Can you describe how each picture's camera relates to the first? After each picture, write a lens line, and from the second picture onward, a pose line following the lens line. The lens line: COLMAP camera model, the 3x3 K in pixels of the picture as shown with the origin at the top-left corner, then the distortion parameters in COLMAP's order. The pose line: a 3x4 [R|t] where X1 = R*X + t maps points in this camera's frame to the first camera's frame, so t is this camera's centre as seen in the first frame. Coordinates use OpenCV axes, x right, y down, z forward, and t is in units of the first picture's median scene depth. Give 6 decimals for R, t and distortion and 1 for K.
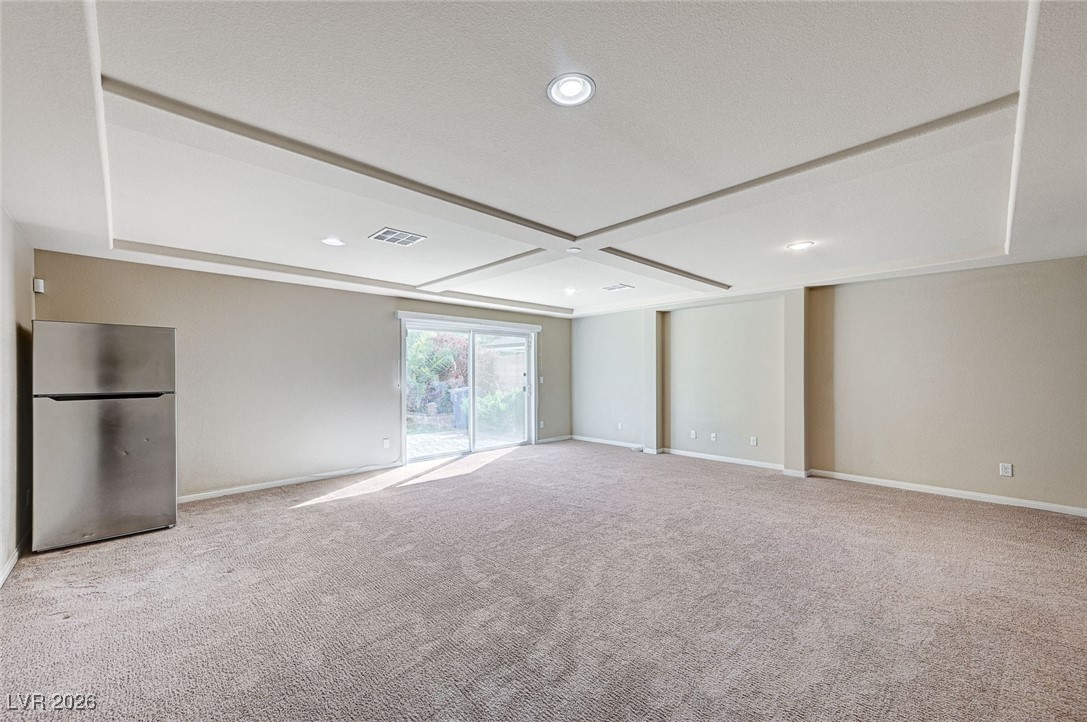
lens RADIAL K [[426.4, 0, 539.1], [0, 426.4, 369.5], [0, 0, 1]] dist [0.025587, 0.000237]
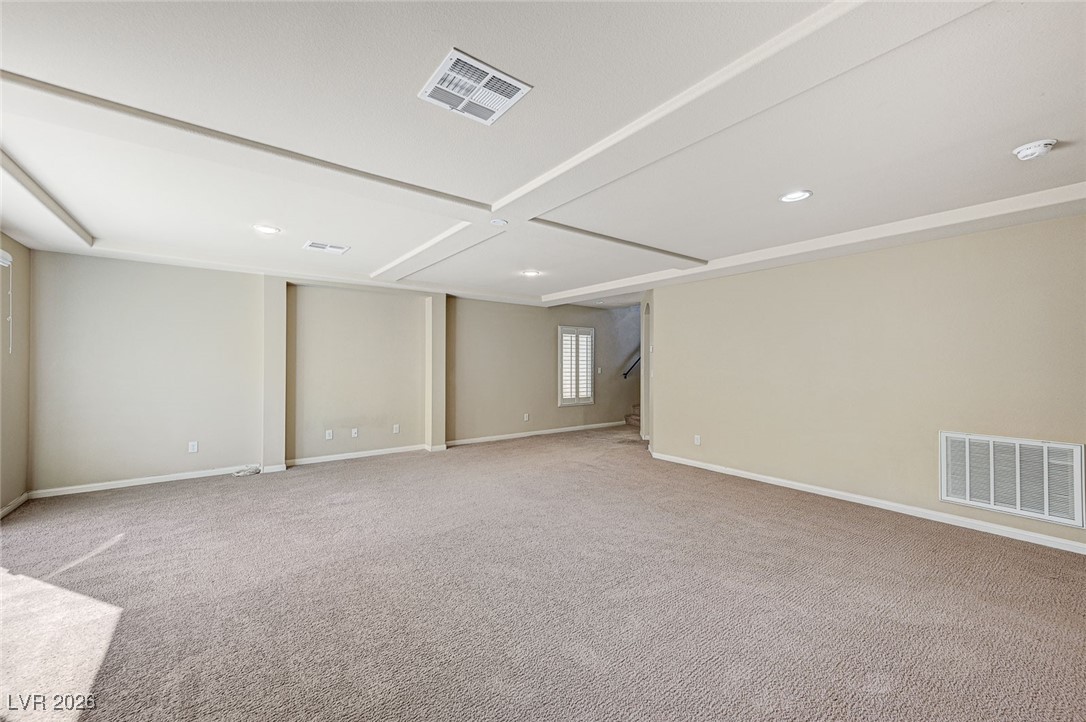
lens RADIAL K [[426.0, 0, 539.9], [0, 426.0, 361.7], [0, 0, 1]] dist [0.025587, 0.000237]
pose [[0.103133, 0.009635, 0.994621, -0.570847], [-0.013820, 0.999870, -0.008253, 0.006679], [-0.994572, -0.012895, 0.103253, 0.612311]]
